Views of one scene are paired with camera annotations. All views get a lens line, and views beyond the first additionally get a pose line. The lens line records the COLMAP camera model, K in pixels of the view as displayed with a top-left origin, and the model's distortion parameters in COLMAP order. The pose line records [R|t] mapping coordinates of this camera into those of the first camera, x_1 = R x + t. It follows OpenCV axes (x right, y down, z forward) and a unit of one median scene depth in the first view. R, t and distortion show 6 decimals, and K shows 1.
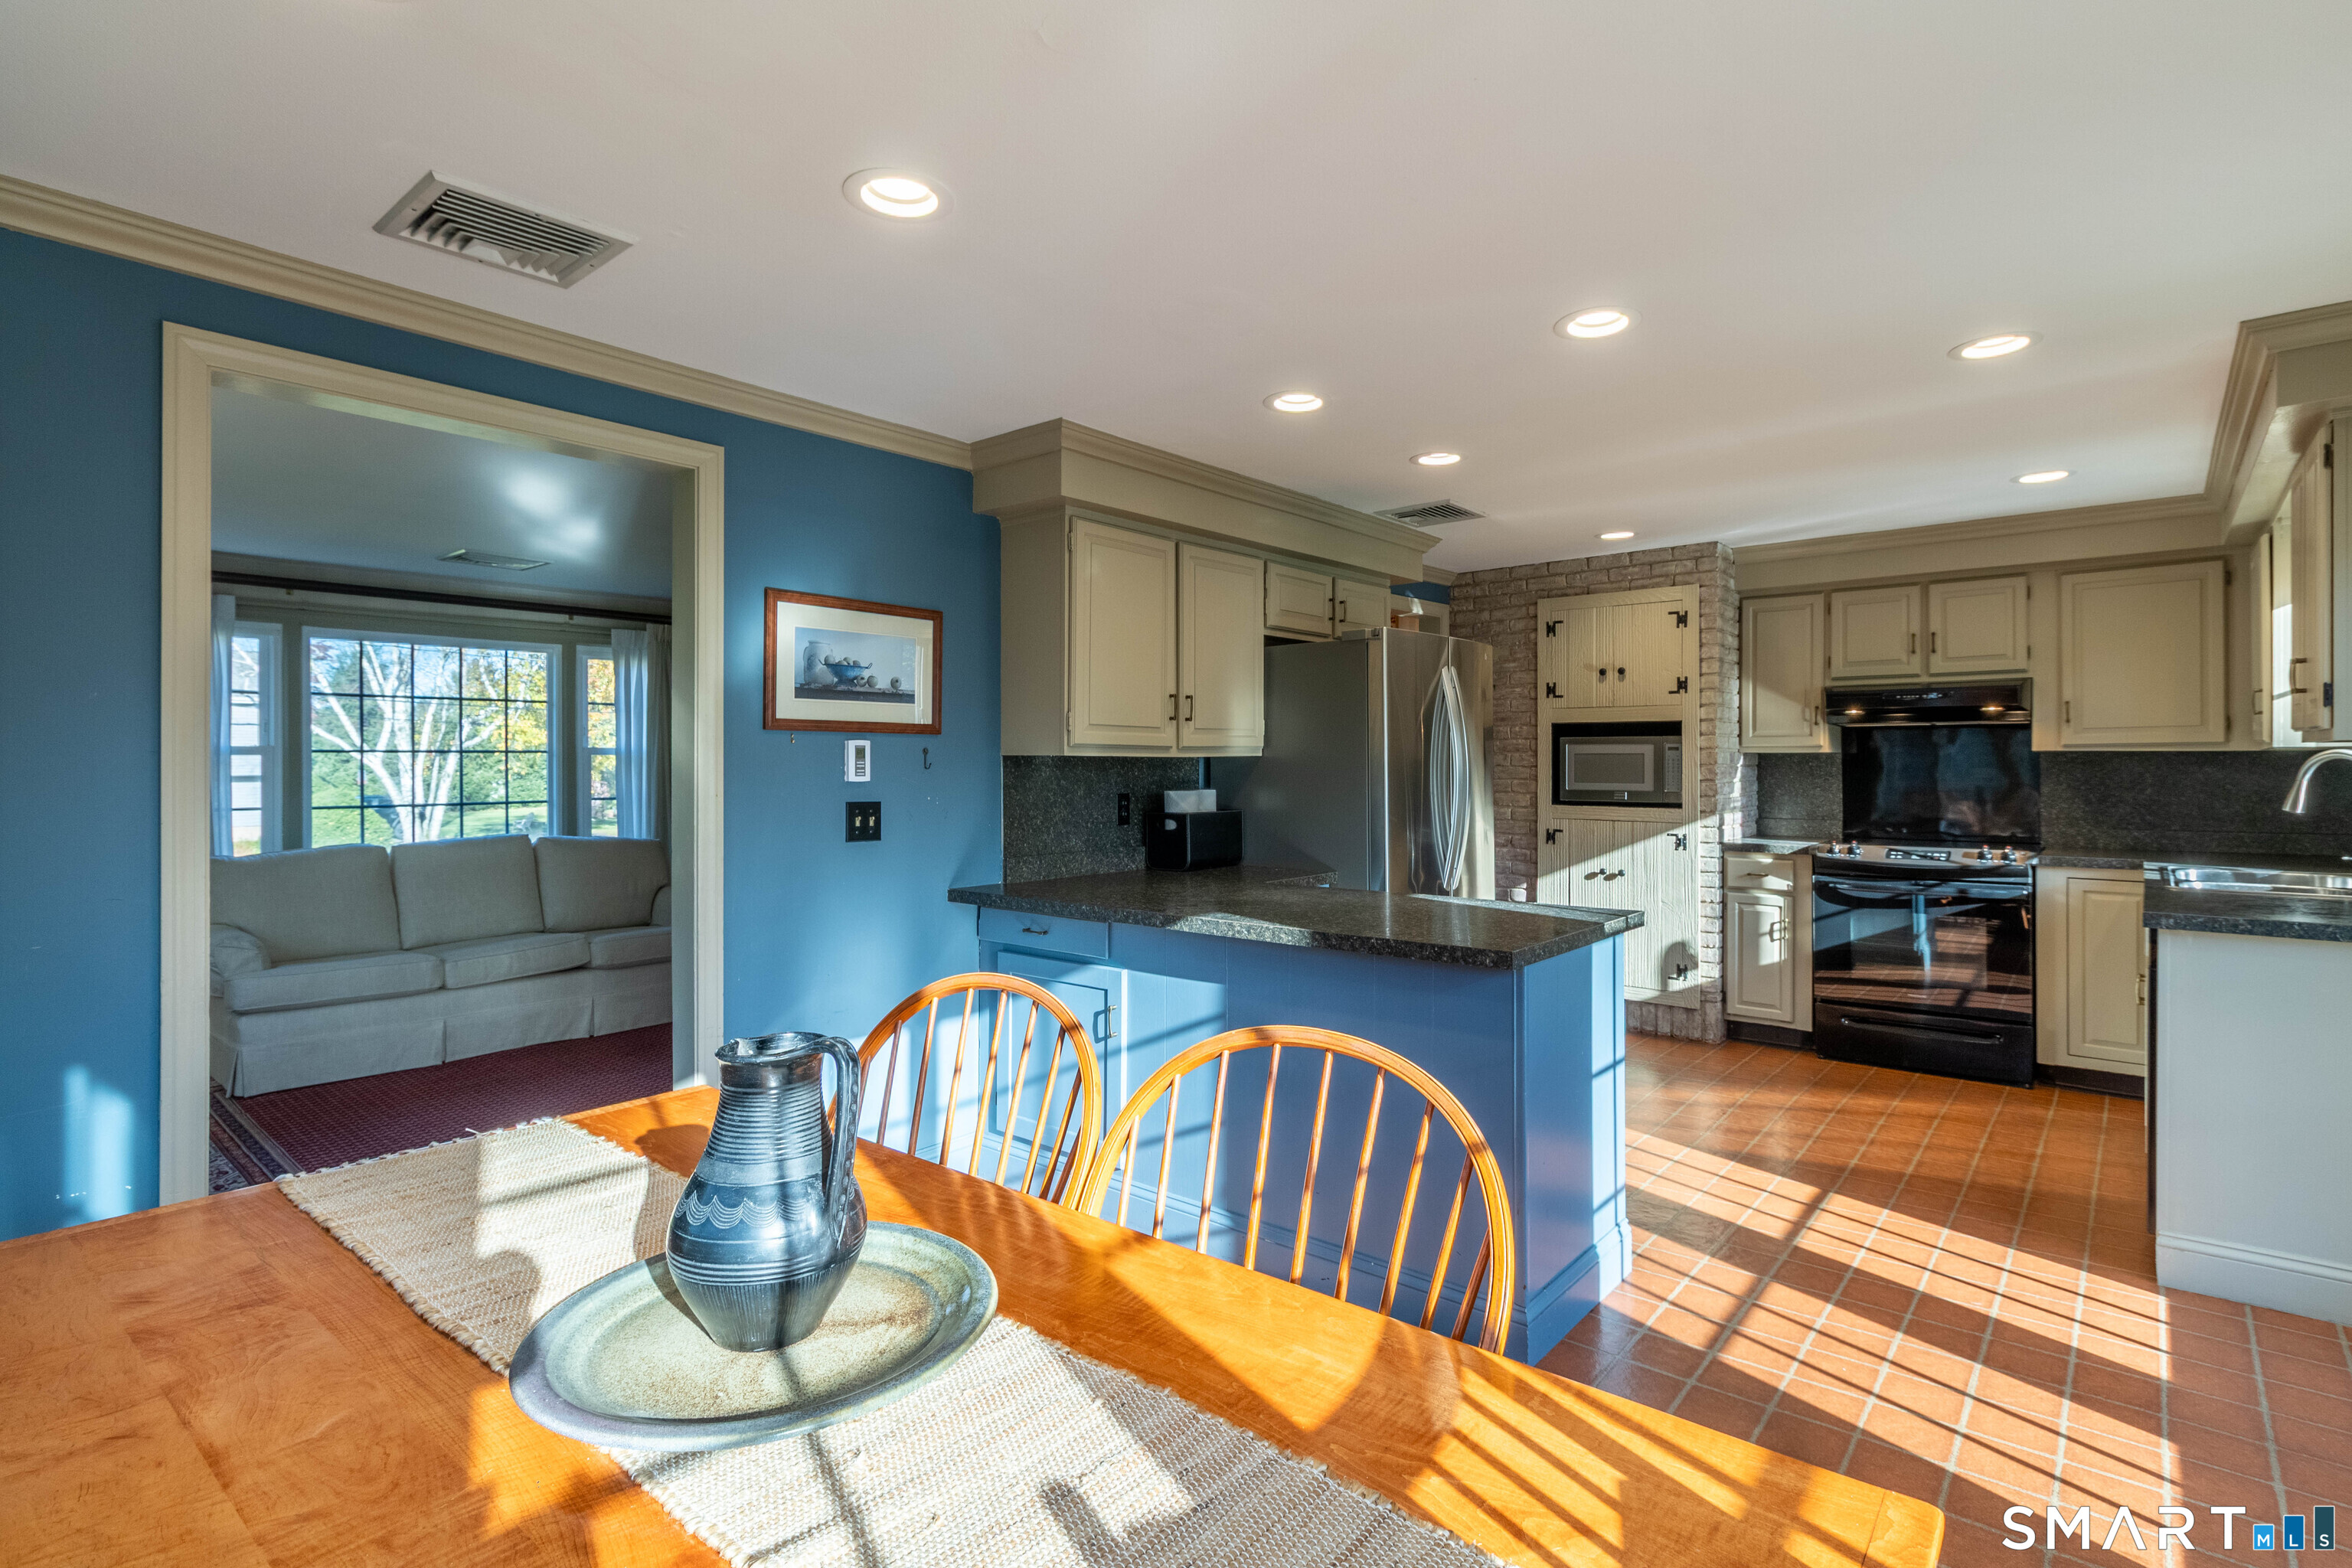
lens RADIAL K [[1071.0, 0, 1161.0], [0, 1071.0, 771.2], [0, 0, 1]] dist [-0.005380, 0.001100]
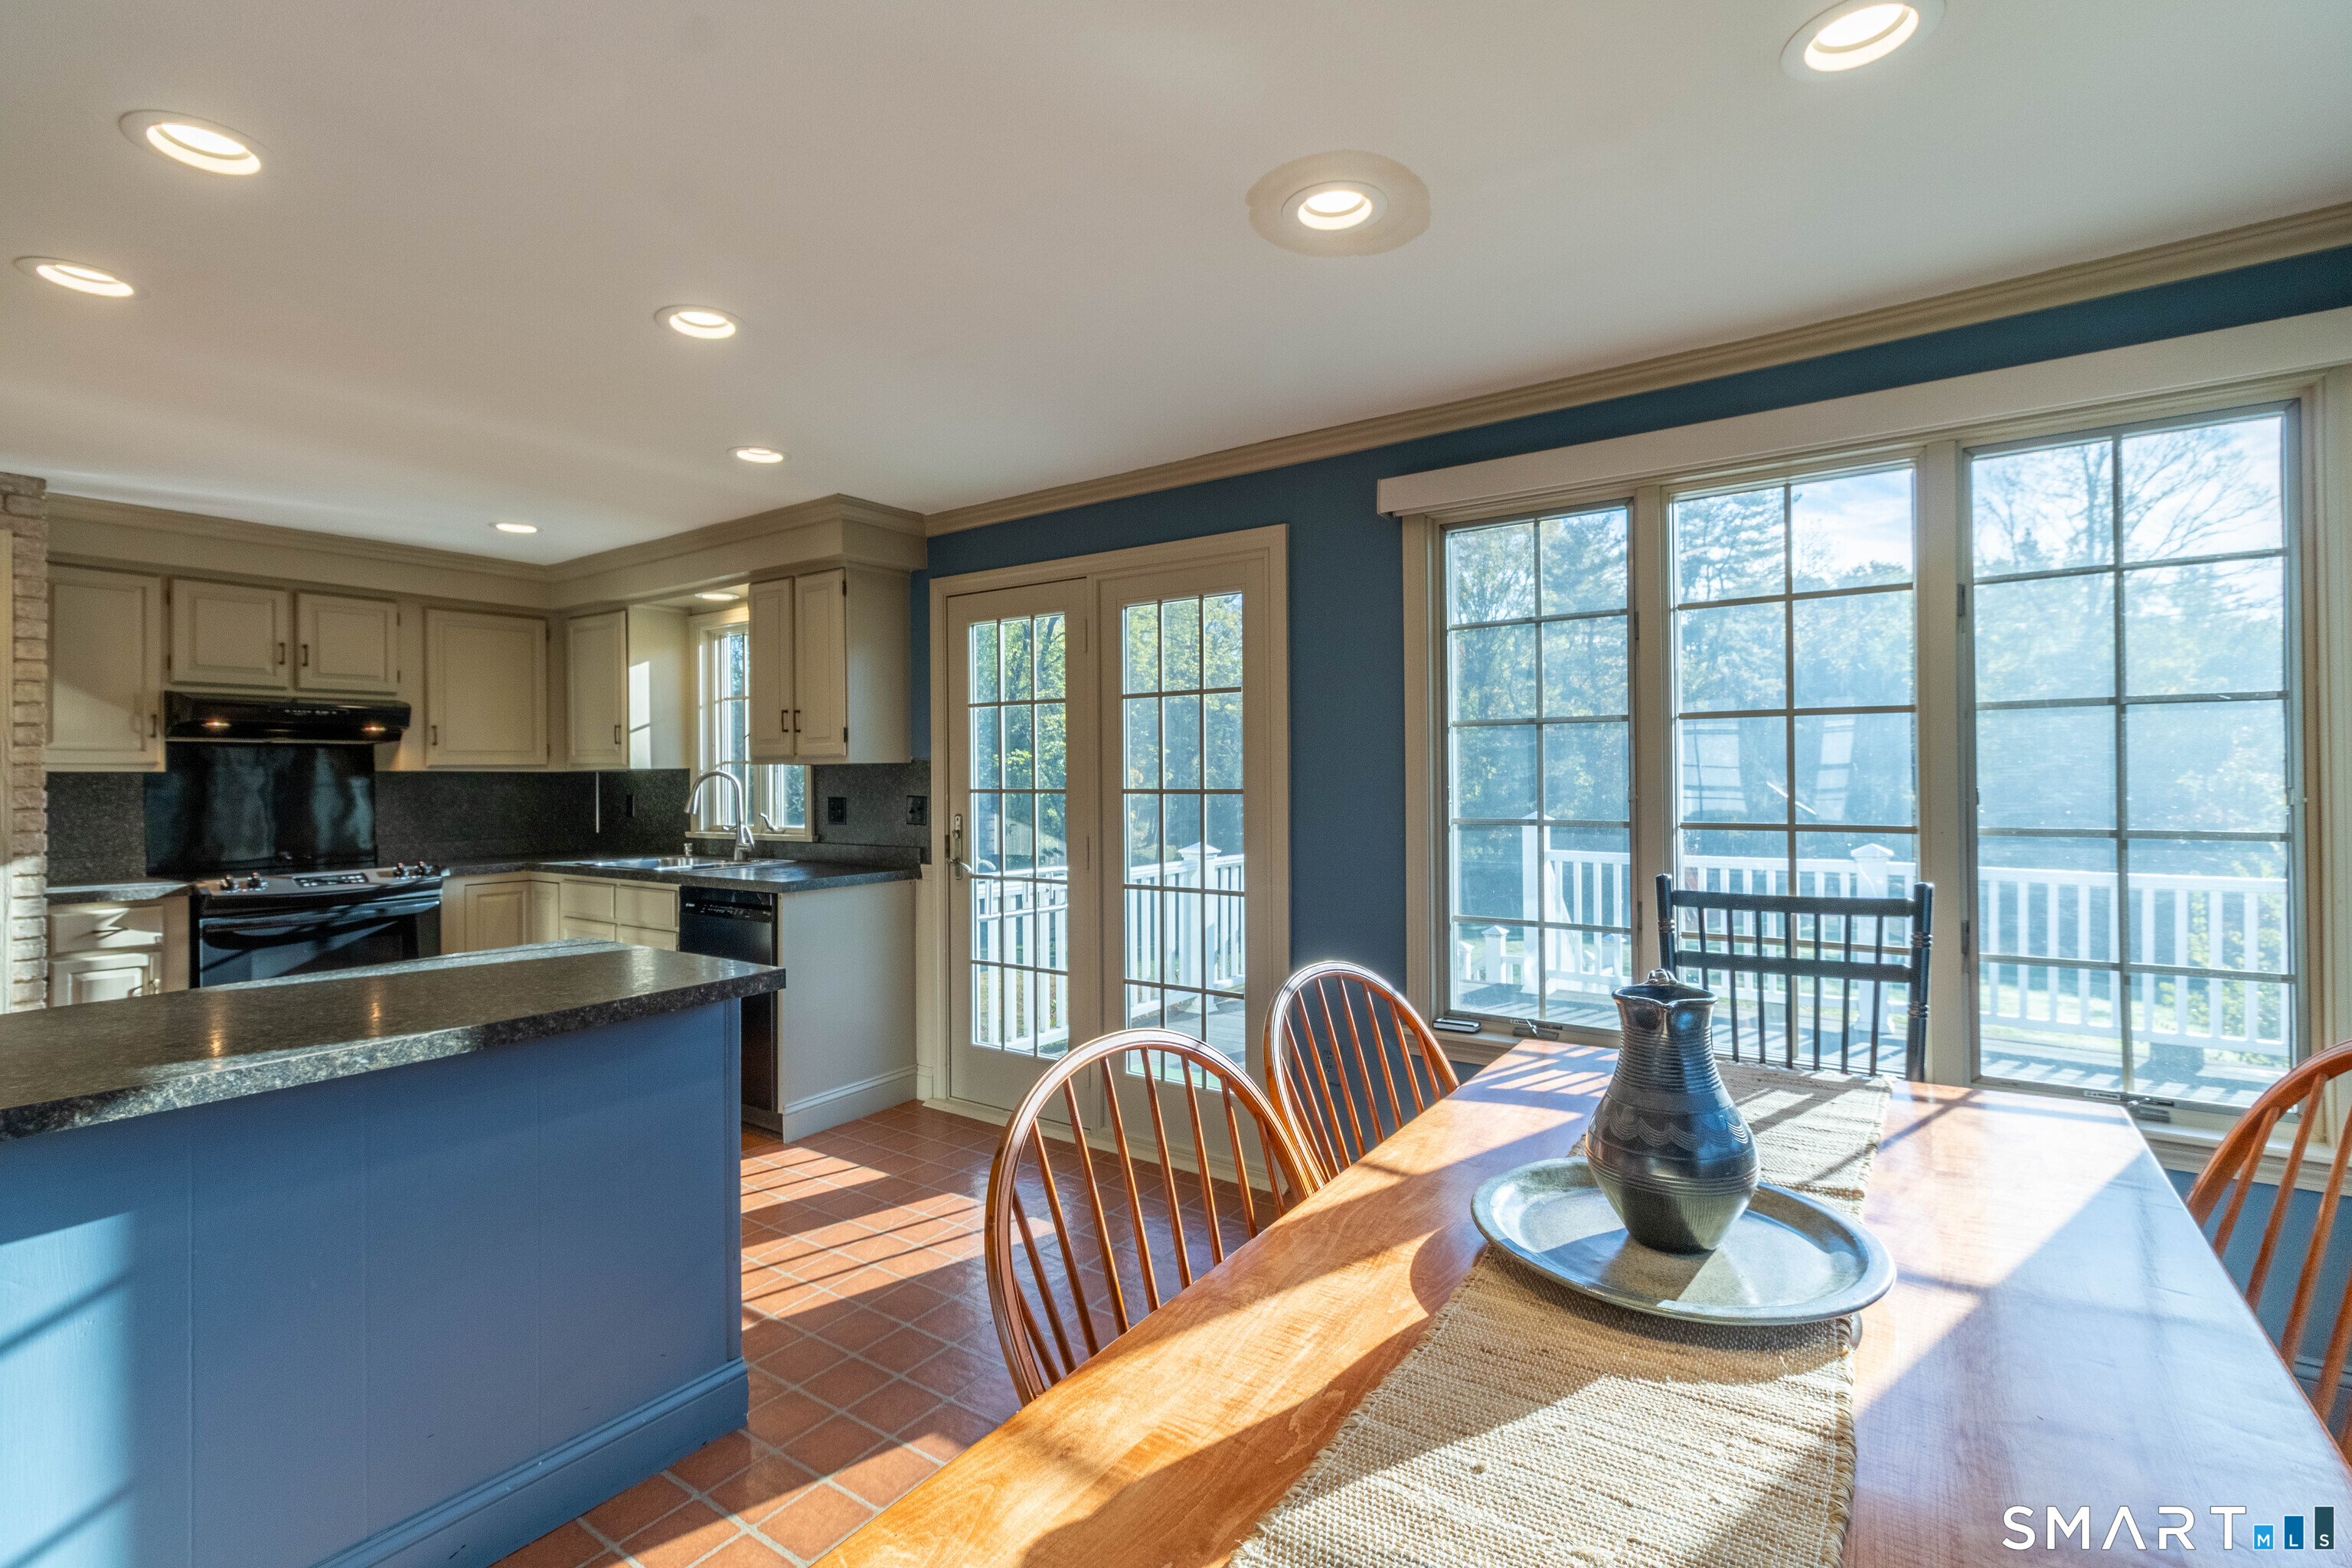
lens RADIAL K [[1071.0, 0, 1178.1], [0, 1071.0, 764.0], [0, 0, 1]] dist [-0.005380, 0.001100]
pose [[-0.101562, 0.015311, 0.994711, -0.295376], [0.020242, 0.999706, -0.013321, 0.003698], [-0.994623, 0.018782, -0.101842, 0.337188]]
